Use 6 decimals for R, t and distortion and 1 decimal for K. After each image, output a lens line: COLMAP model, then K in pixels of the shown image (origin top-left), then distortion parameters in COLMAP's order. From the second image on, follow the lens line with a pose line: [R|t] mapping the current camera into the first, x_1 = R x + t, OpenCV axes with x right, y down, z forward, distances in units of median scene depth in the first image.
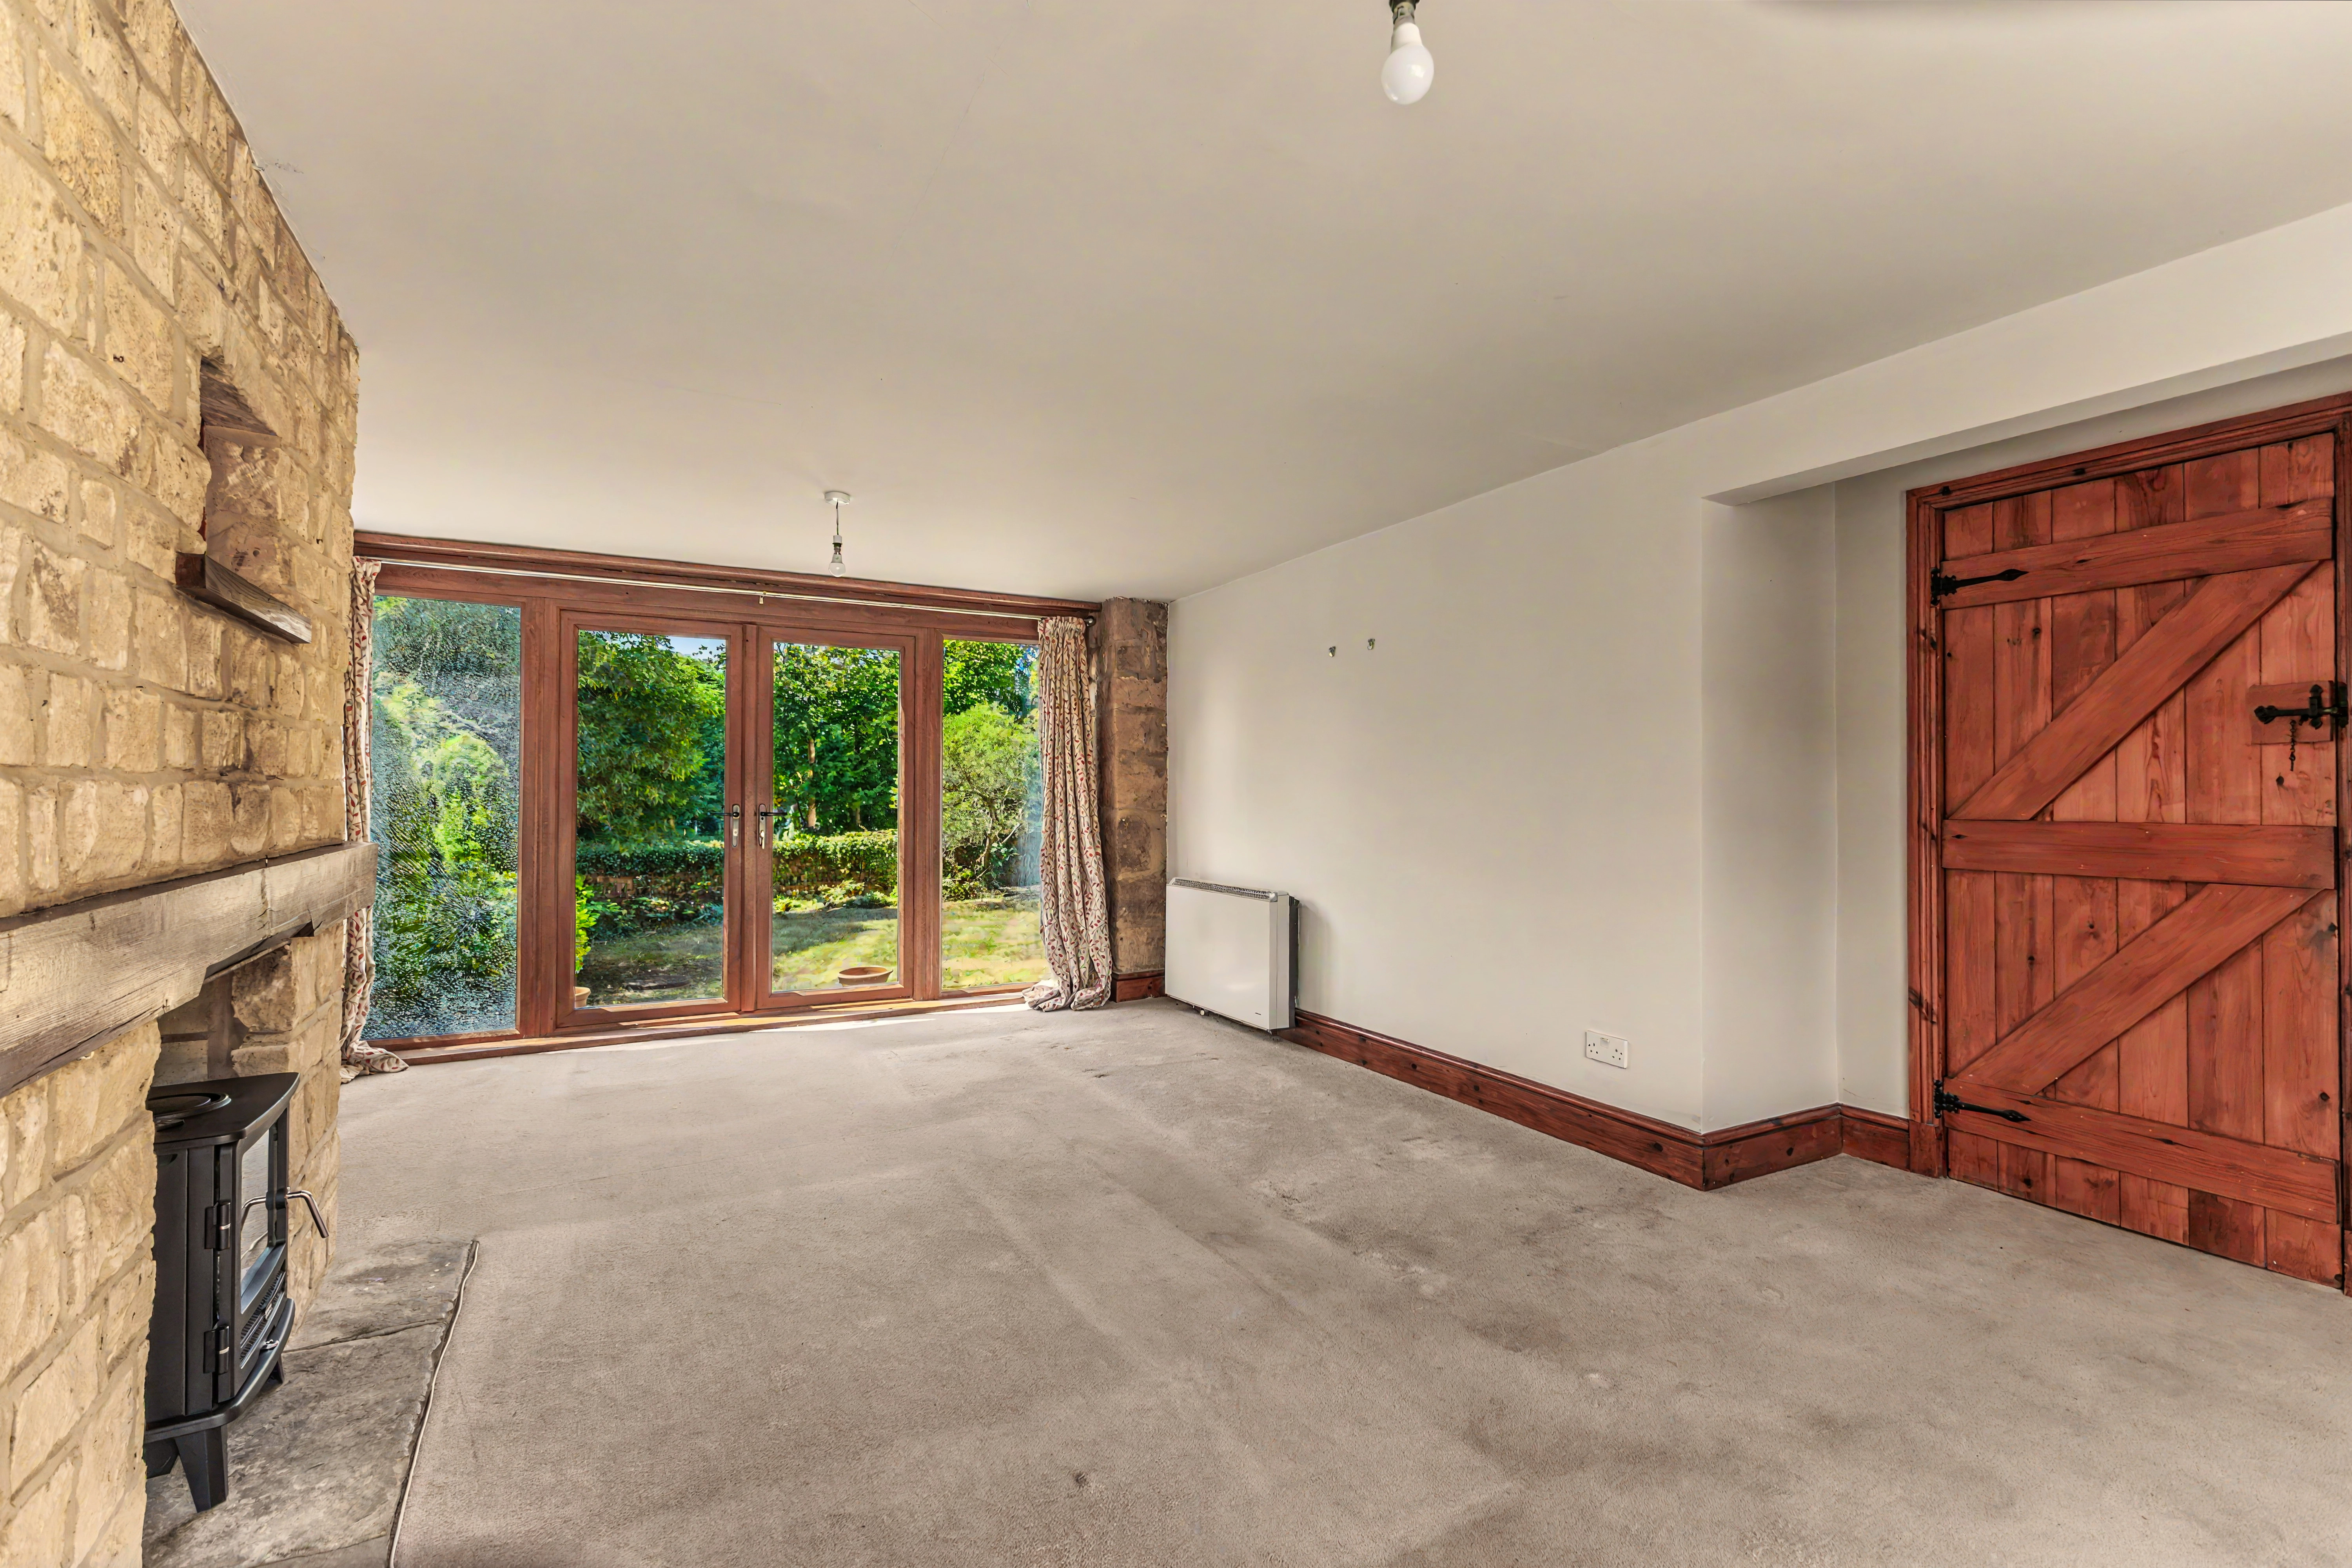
lens RADIAL K [[1005.2, 0, 1180.0], [0, 1005.2, 787.6], [0, 0, 1]] dist [0.014010, 0.000083]
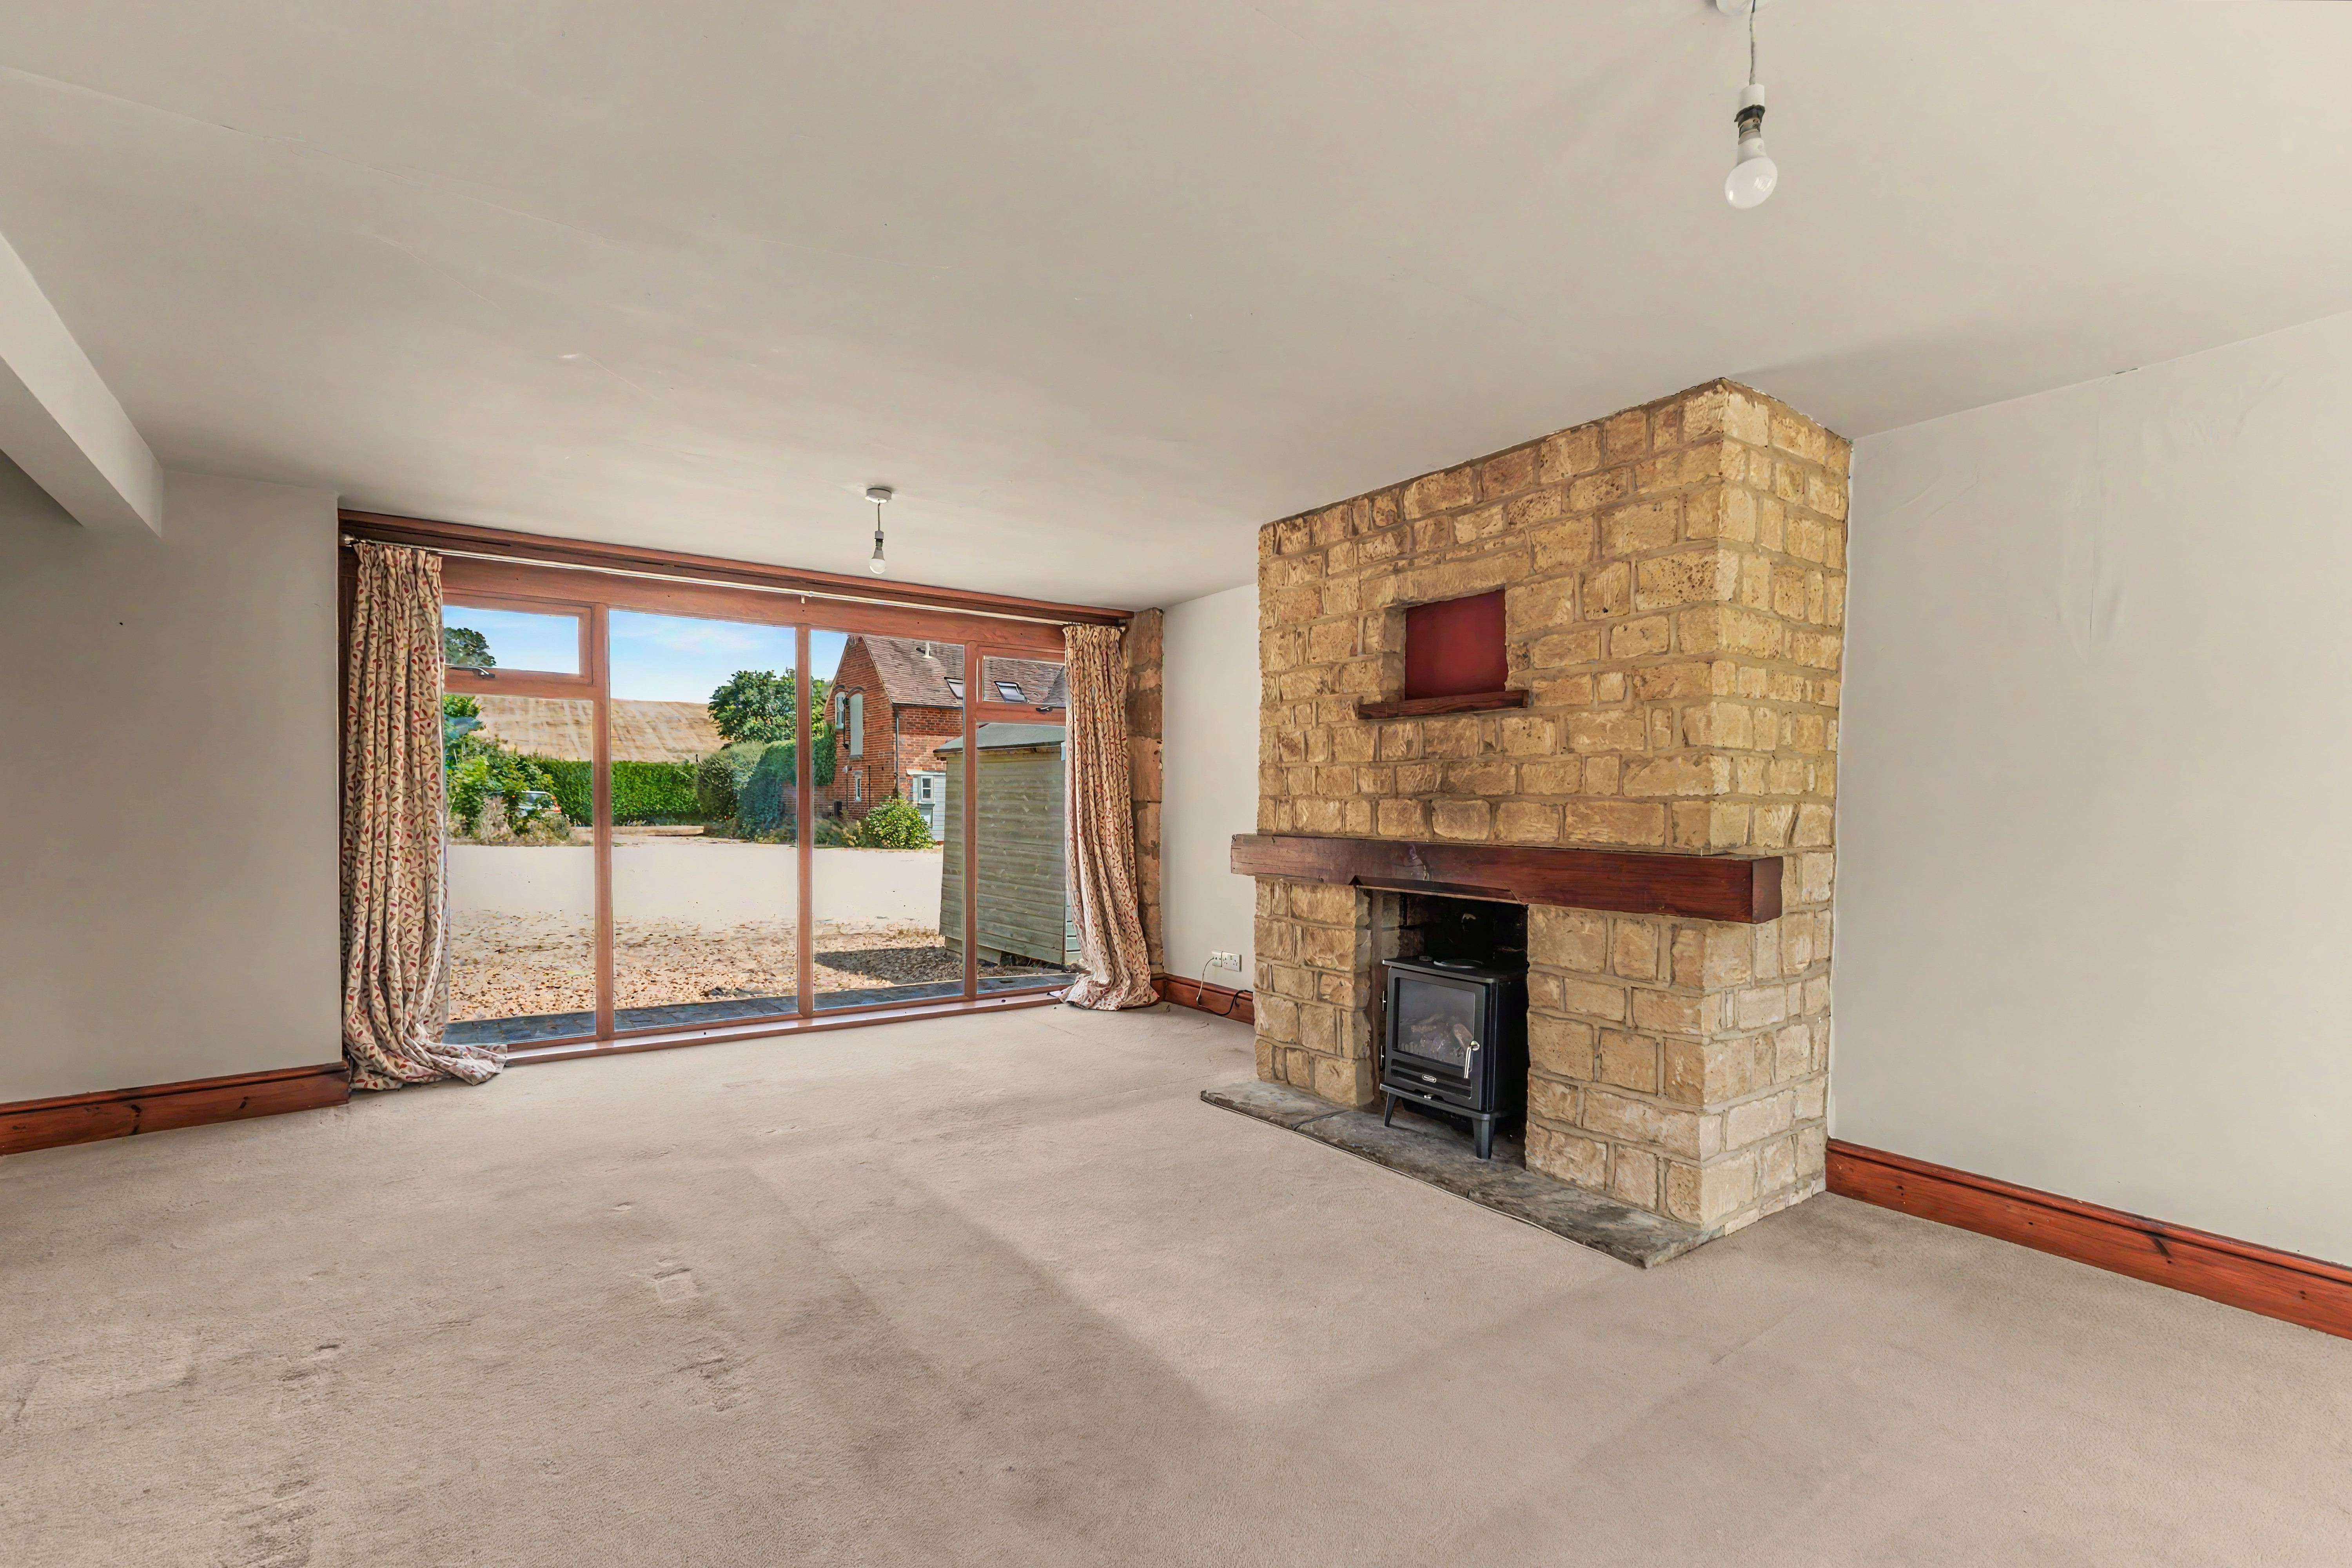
lens RADIAL K [[1063.6, 0, 1125.8], [0, 1063.6, 840.2], [0, 0, 1]] dist [0.004136, 0.000233]
pose [[-0.996931, -0.008557, -0.077813, -0.071503], [-0.011035, 0.999444, 0.031477, 0.006060], [0.077500, 0.032239, -0.996471, 1.166415]]
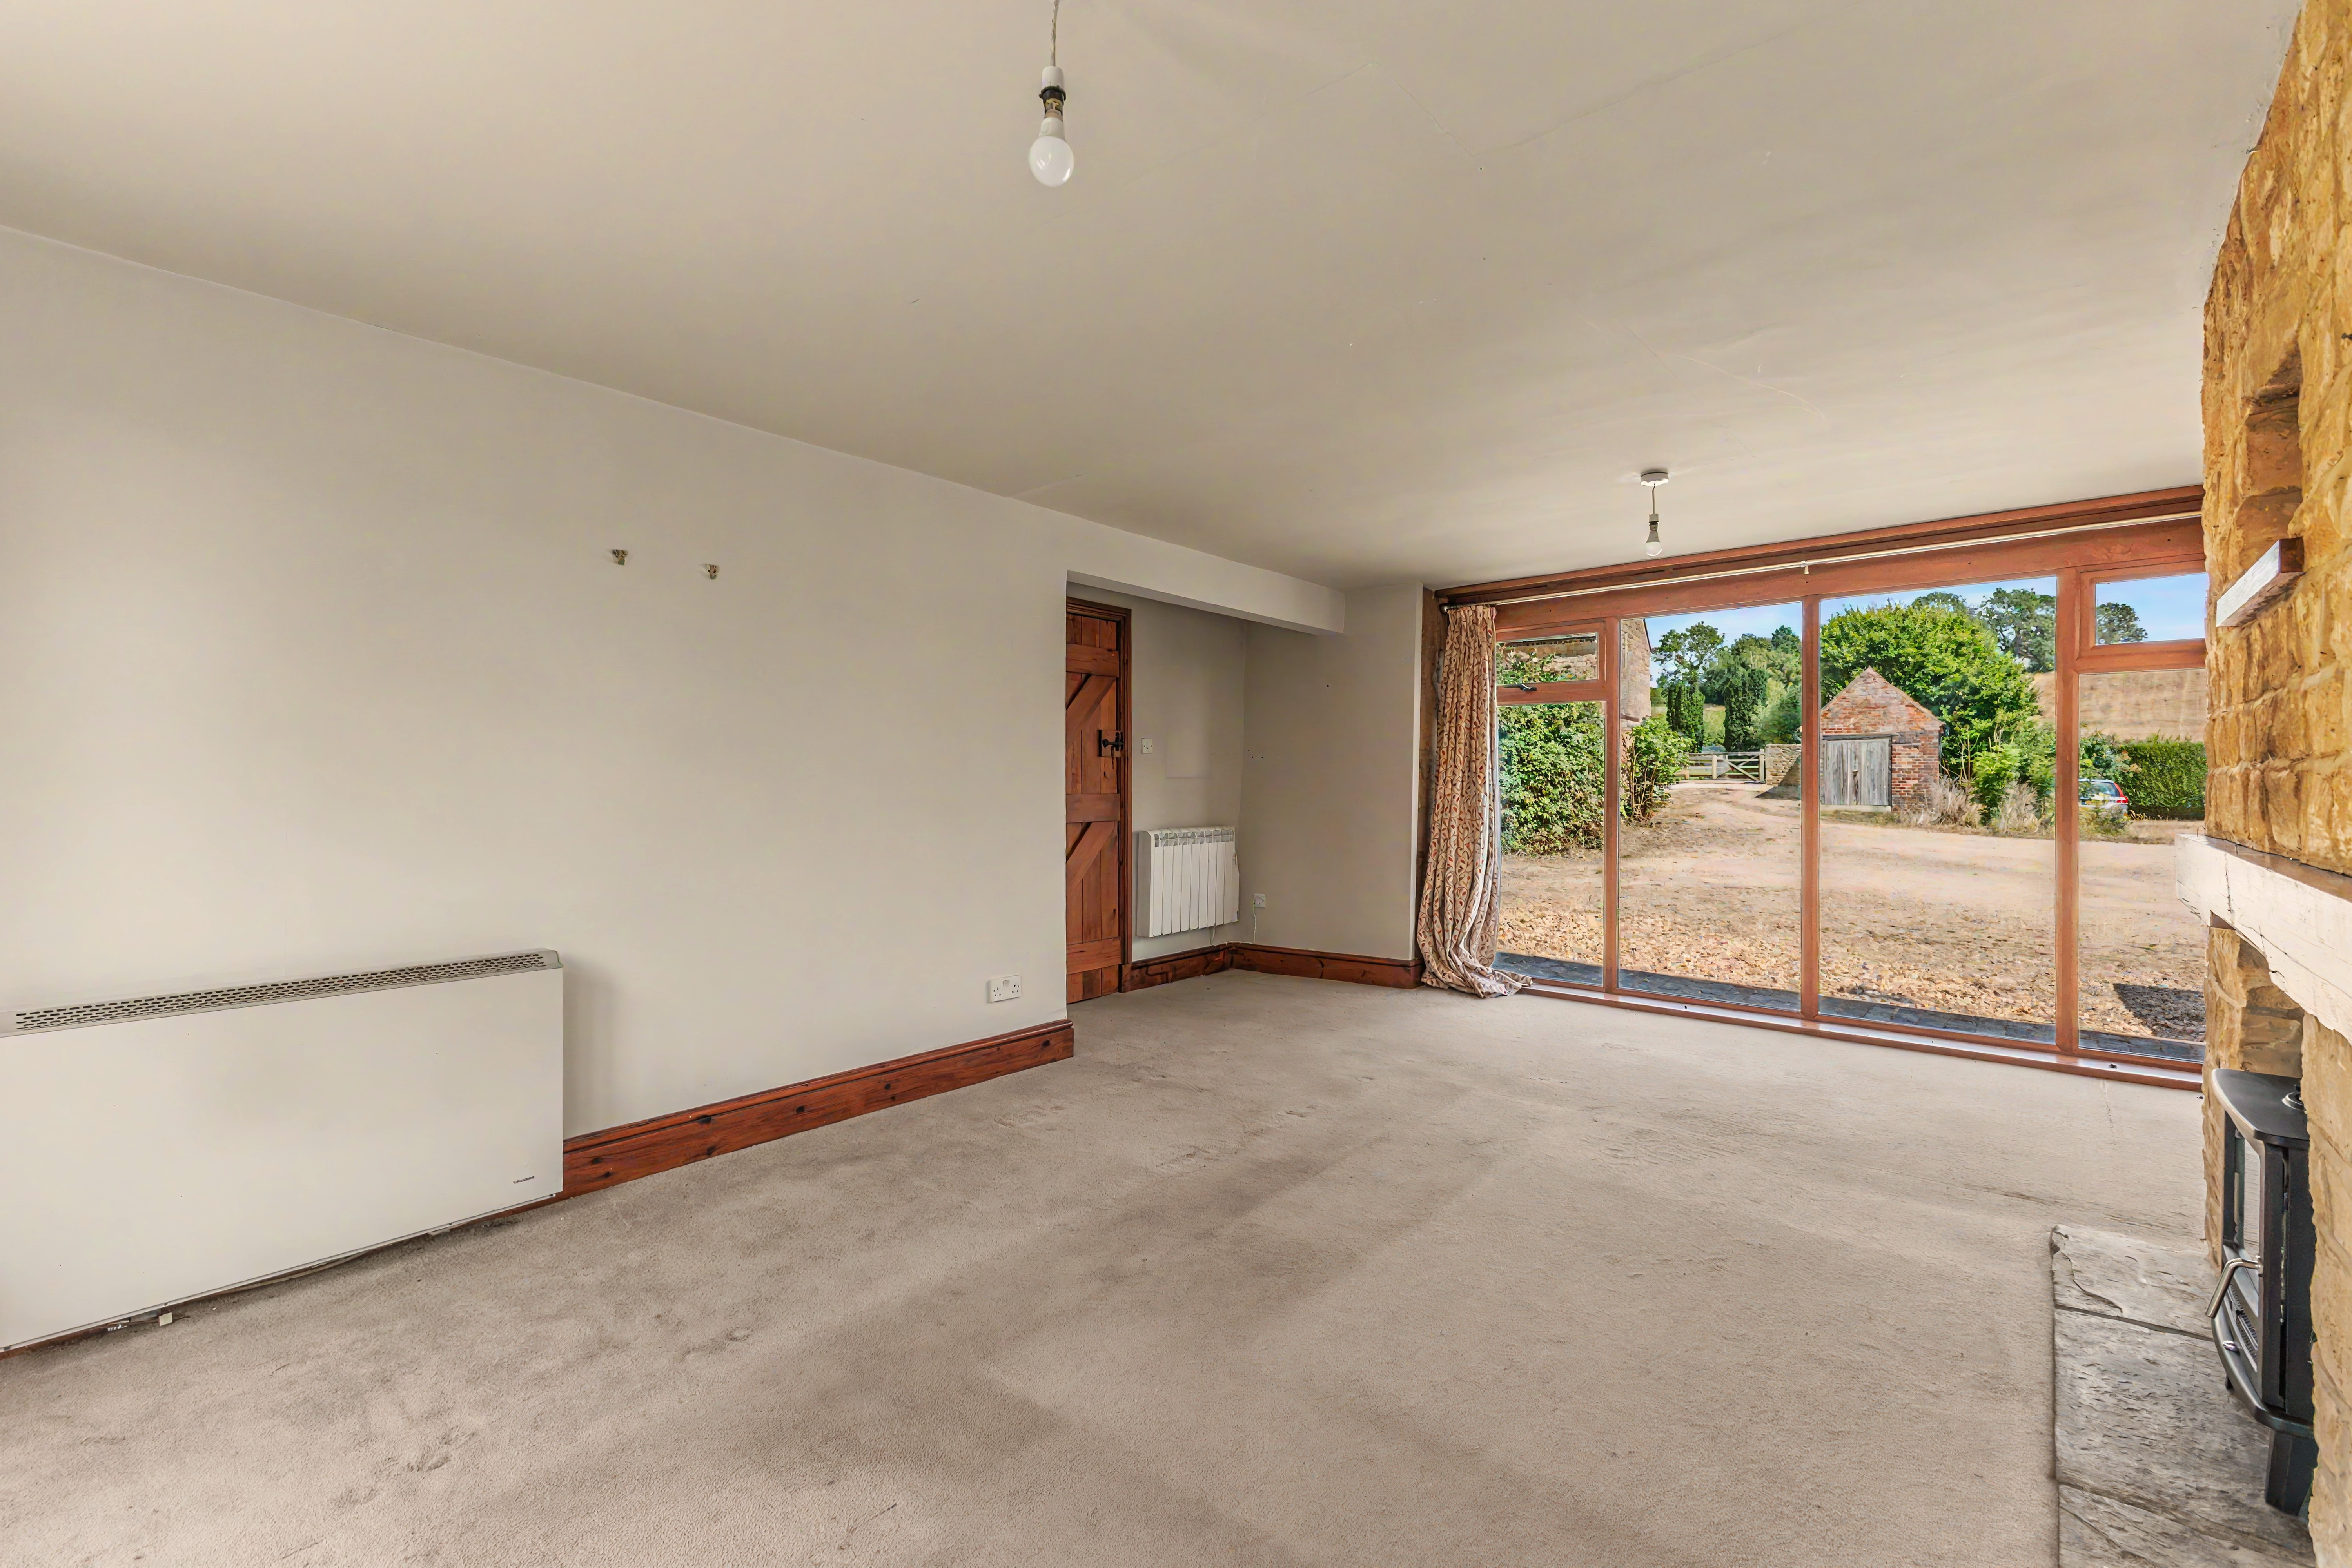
lens RADIAL K [[996.6, 0, 1162.4], [0, 996.6, 771.9], [0, 0, 1]] dist [0.007458, 0.000042]
pose [[-0.316902, 0.008523, 0.948420, -0.593954], [-0.006766, 0.999914, -0.011247, 0.007252], [-0.948434, -0.009981, -0.316817, 0.911808]]
